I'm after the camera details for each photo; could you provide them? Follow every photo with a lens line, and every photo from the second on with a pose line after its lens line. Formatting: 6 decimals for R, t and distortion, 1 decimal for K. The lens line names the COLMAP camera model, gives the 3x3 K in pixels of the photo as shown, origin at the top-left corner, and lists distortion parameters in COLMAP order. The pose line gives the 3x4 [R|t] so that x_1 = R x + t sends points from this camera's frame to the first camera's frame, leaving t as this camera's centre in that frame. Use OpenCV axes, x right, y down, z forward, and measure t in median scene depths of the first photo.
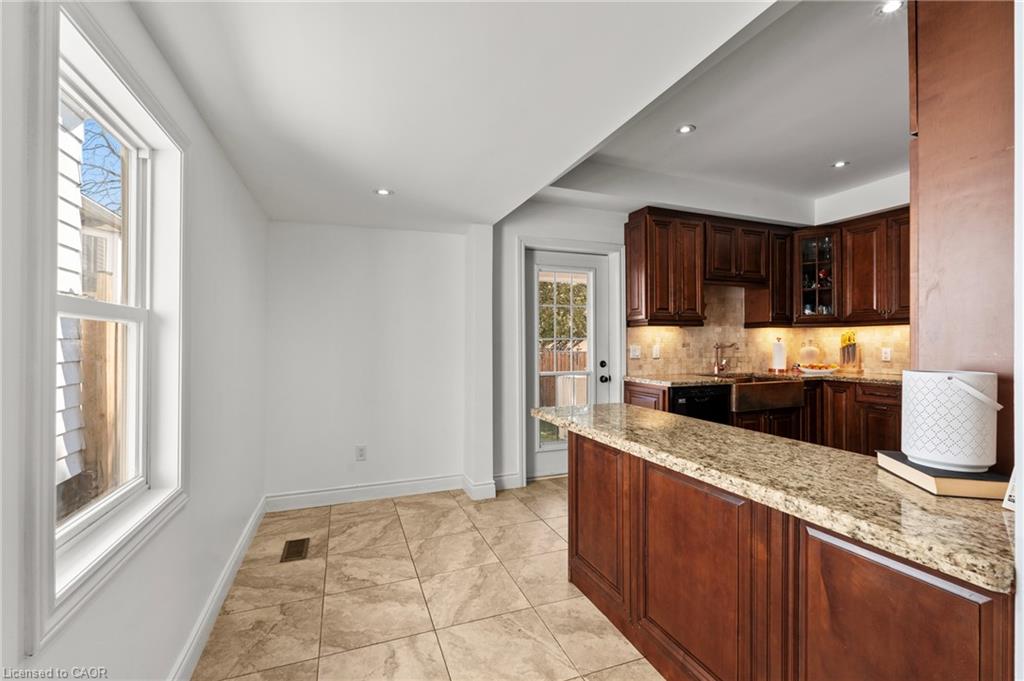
lens RADIAL K [[430.2, 0, 522.6], [0, 430.2, 340.3], [0, 0, 1]] dist [0.003277, 0.000297]
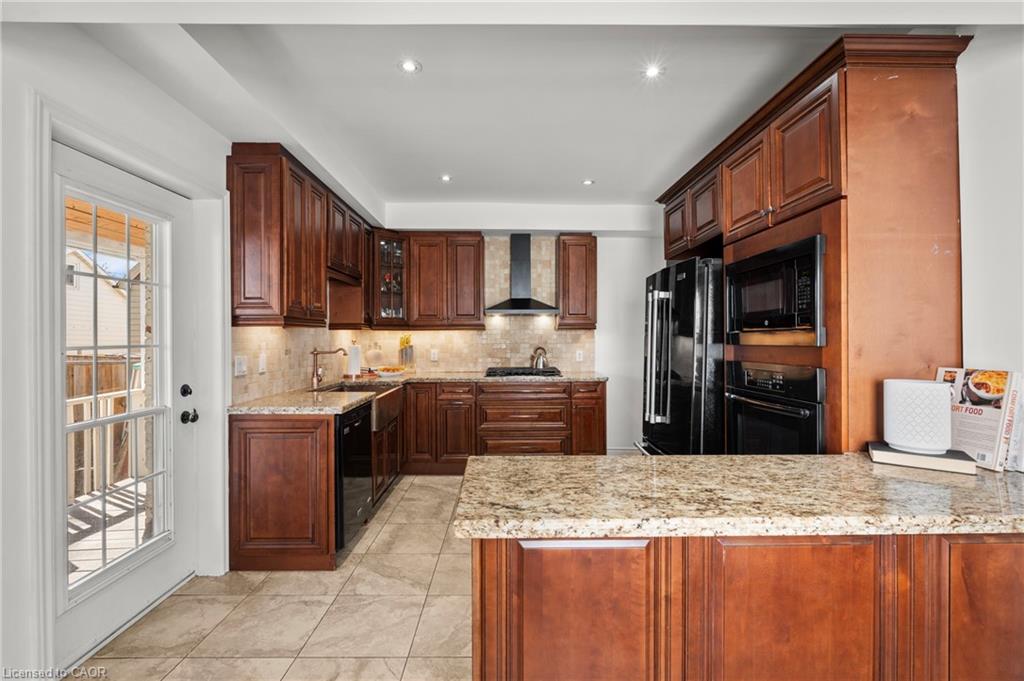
lens RADIAL K [[451.7, 0, 490.3], [0, 451.7, 334.2], [0, 0, 1]] dist [-0.008051, 0.001274]
pose [[0.387163, 0.007157, 0.921984, -0.206616], [-0.002515, 0.999974, -0.006707, -0.015757], [-0.922008, 0.000277, 0.387171, 0.412096]]
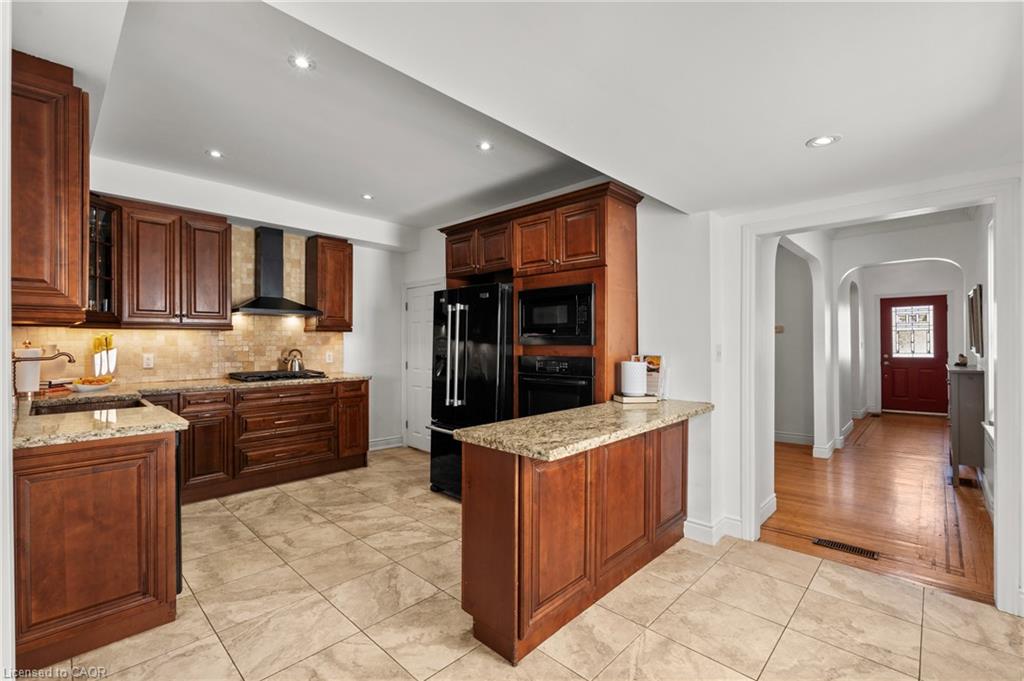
lens RADIAL K [[451.7, 0, 497.5], [0, 451.7, 342.9], [0, 0, 1]] dist [-0.008051, 0.001274]
pose [[-0.393663, -0.004919, 0.919241, -0.328007], [-0.006917, 0.999973, 0.002389, -0.012739], [-0.919229, -0.005418, -0.393687, 0.716564]]
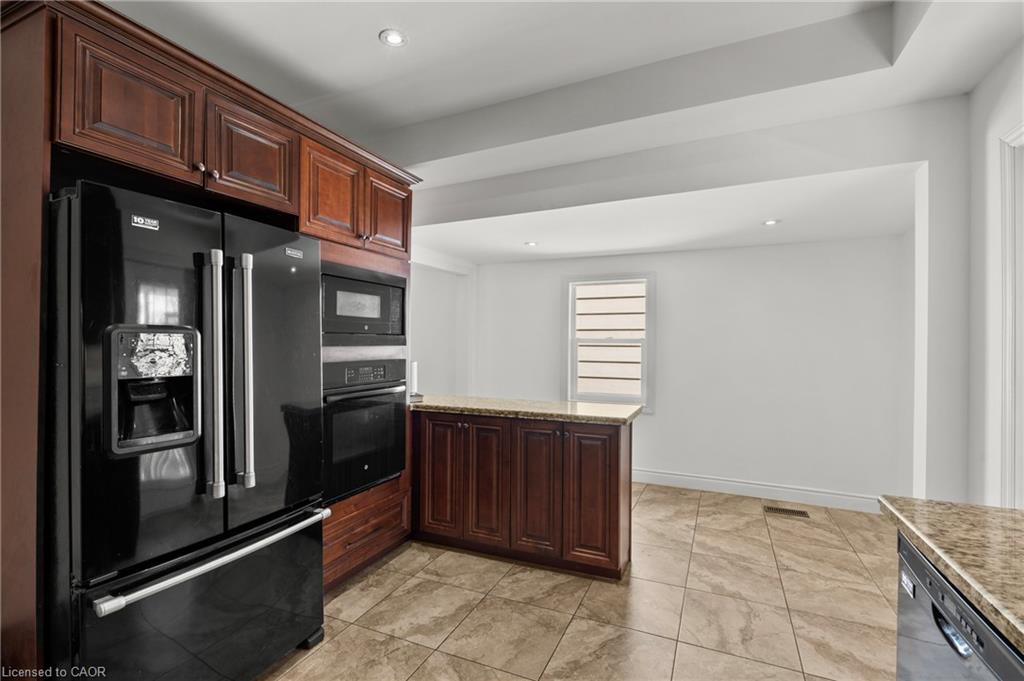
lens RADIAL K [[451.7, 0, 526.1], [0, 451.7, 342.8], [0, 0, 1]] dist [-0.008051, 0.001274]
pose [[-0.694552, -0.011999, -0.719342, 0.633382], [-0.002022, 0.999890, -0.014726, -0.004160], [0.719439, -0.008774, -0.694500, 0.873388]]
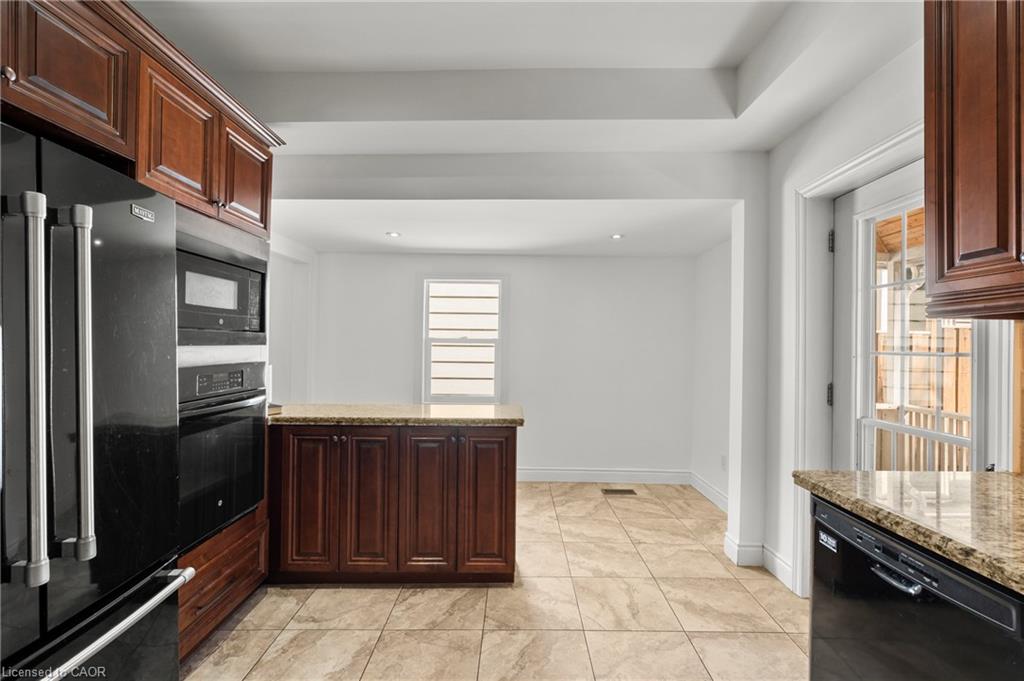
lens RADIAL K [[451.7, 0, 515.3], [0, 451.7, 342.3], [0, 0, 1]] dist [-0.008051, 0.001274]
pose [[-0.352072, -0.014995, -0.935853, 0.669297], [-0.001579, 0.999880, -0.015426, -0.004869], [0.935972, -0.003954, -0.352054, 0.762862]]
